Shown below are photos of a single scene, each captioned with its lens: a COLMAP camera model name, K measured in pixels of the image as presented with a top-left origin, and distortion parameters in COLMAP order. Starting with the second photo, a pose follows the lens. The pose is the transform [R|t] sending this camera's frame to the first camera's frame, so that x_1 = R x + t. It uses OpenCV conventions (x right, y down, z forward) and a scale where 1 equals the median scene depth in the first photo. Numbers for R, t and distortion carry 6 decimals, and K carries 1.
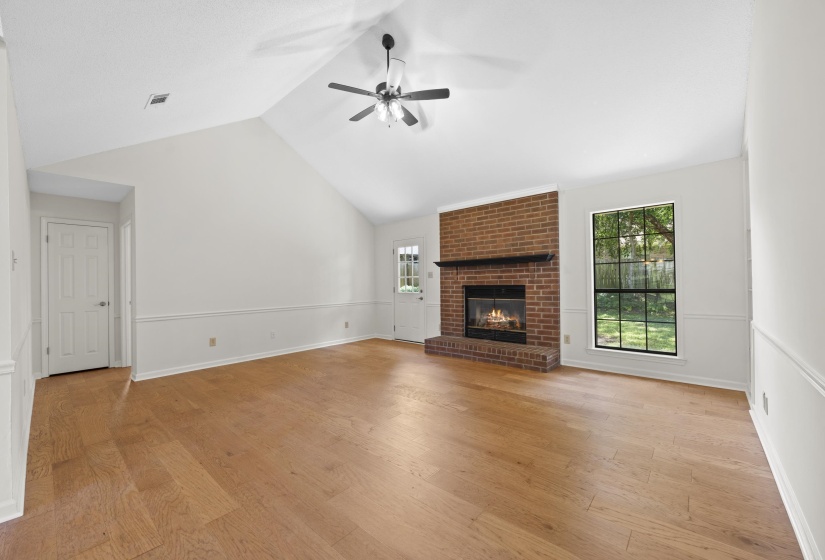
lens RADIAL K [[335.8, 0, 415.0], [0, 335.8, 282.1], [0, 0, 1]] dist [-0.008870, 0.001475]
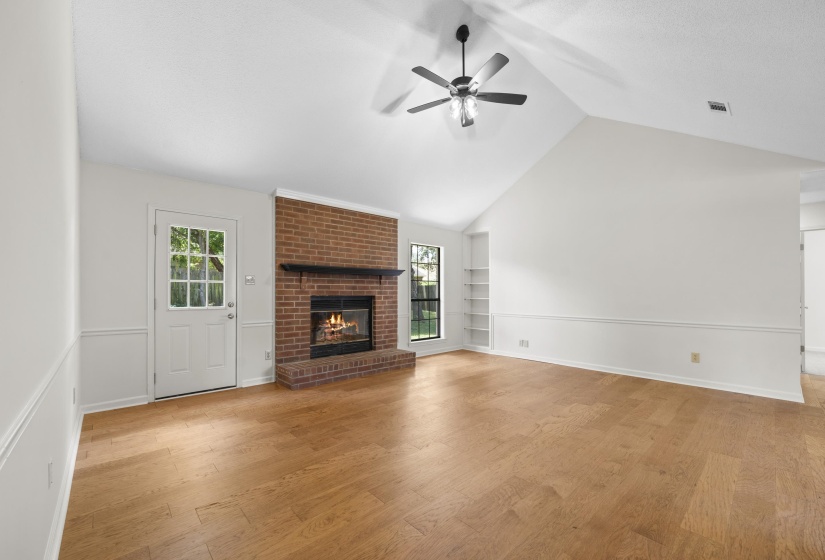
lens RADIAL K [[335.8, 0, 417.0], [0, 335.8, 291.8], [0, 0, 1]] dist [-0.008870, 0.001475]
pose [[0.092688, 0.018598, 0.995521, -0.707172], [-0.007065, 0.999813, -0.018021, 0.014137], [-0.995670, -0.005363, 0.092802, 0.726682]]
